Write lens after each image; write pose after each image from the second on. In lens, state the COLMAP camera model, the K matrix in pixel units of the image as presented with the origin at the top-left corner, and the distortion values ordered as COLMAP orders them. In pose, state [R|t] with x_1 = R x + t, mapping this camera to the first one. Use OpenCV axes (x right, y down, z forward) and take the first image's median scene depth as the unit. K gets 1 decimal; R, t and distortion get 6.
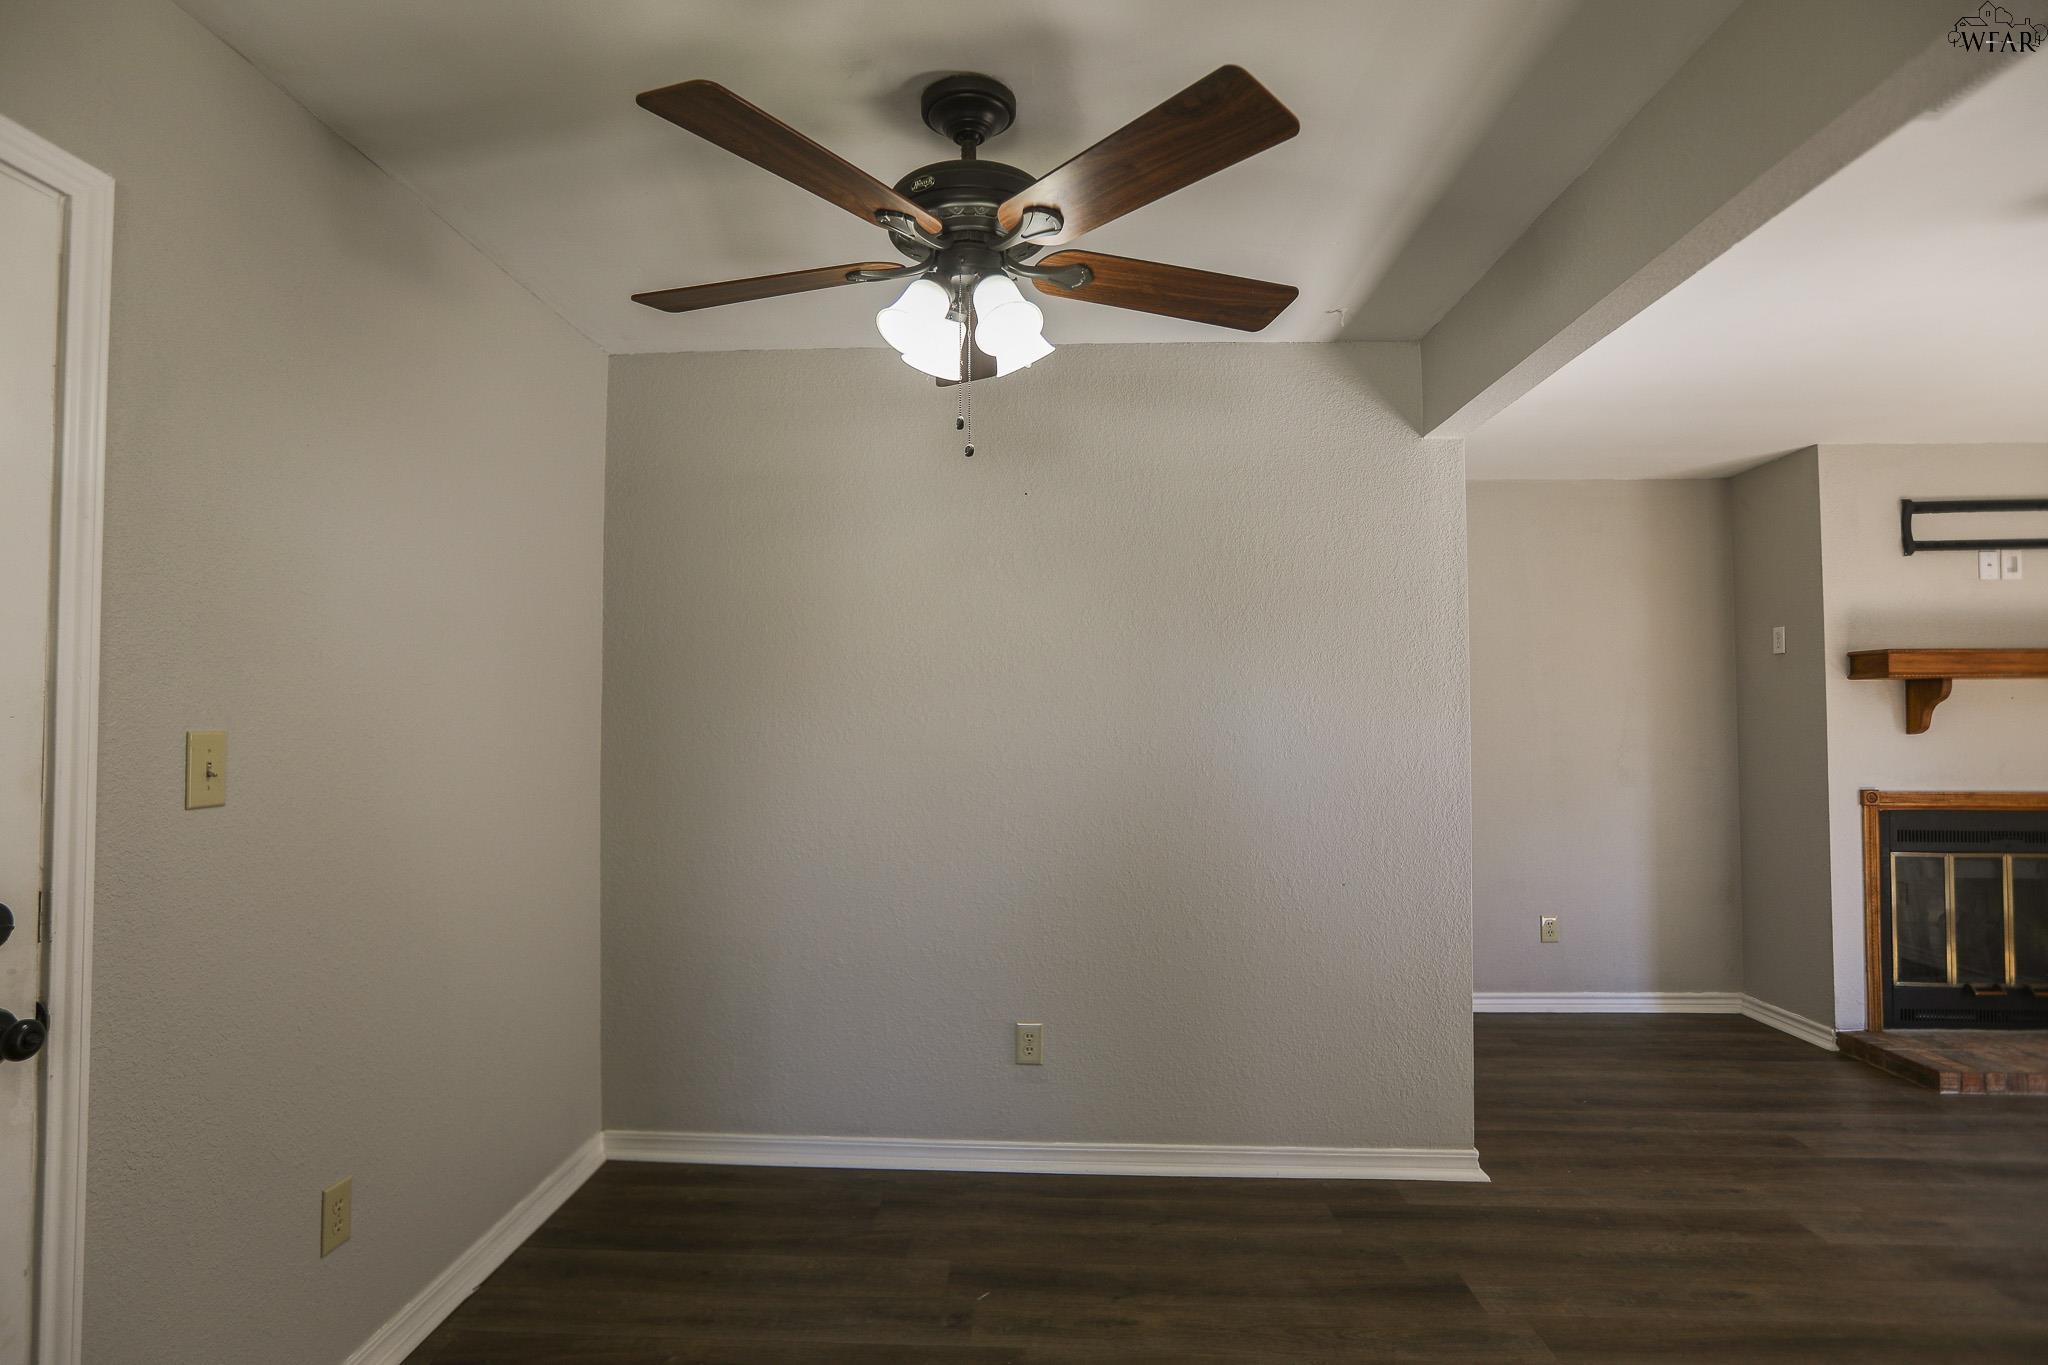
lens RADIAL K [[1037.9, 0, 1003.3], [0, 1037.9, 703.2], [0, 0, 1]] dist [-0.038042, 0.014739]
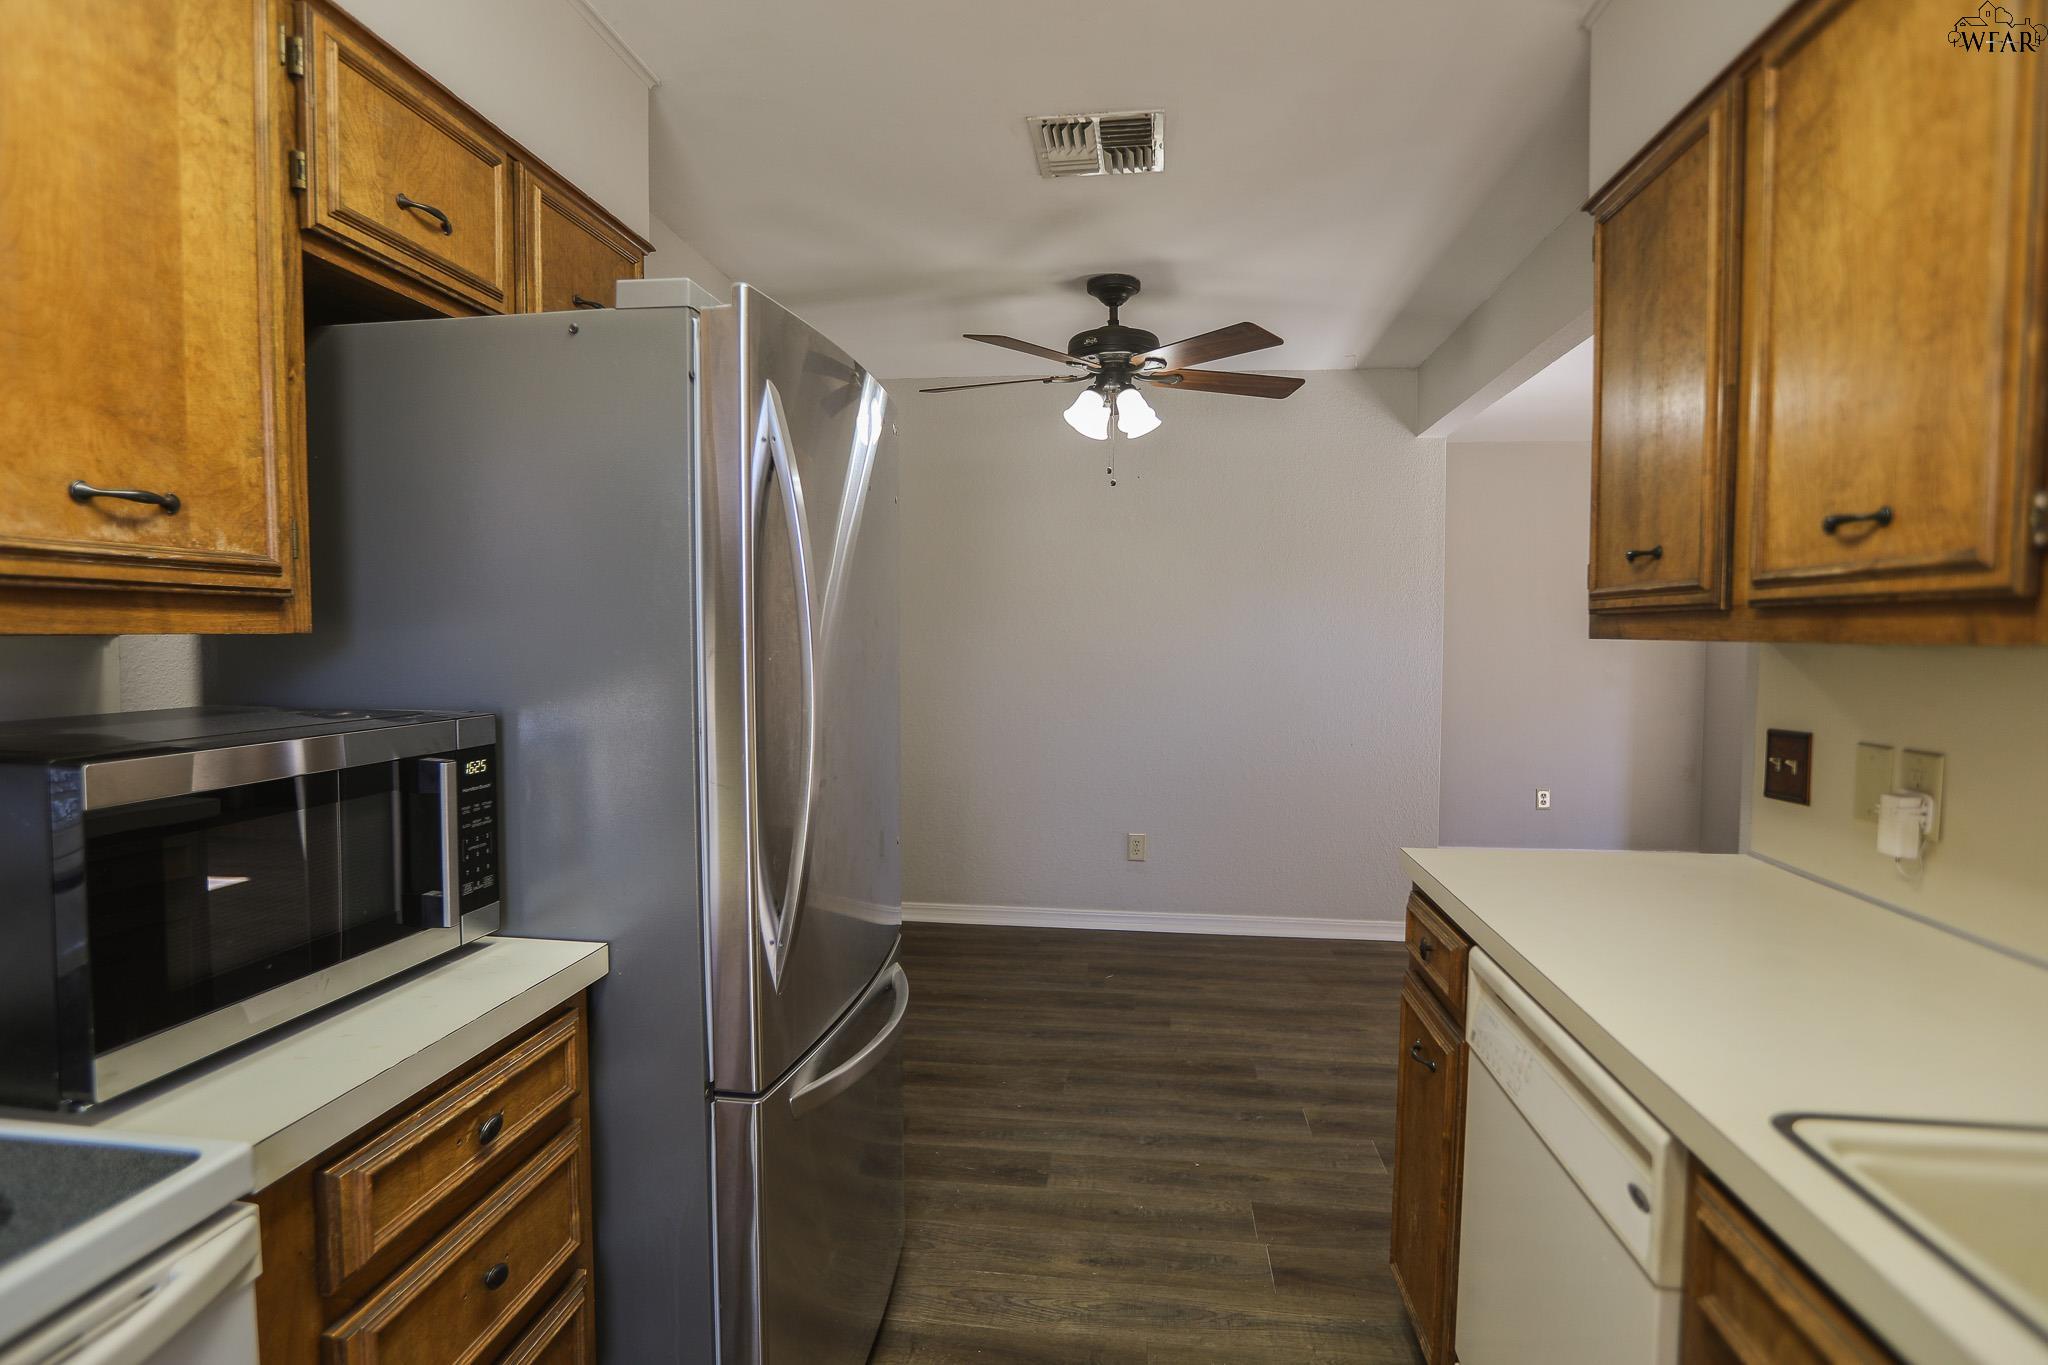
lens RADIAL K [[1068.9, 0, 1024.0], [0, 1068.9, 682.5], [0, 0, 1]] dist [-0.001750, 0.000083]
pose [[0.997668, 0.009958, -0.067523, -0.026978], [-0.006323, 0.998530, 0.053827, 0.004014], [0.067960, -0.053274, 0.996265, -0.420645]]
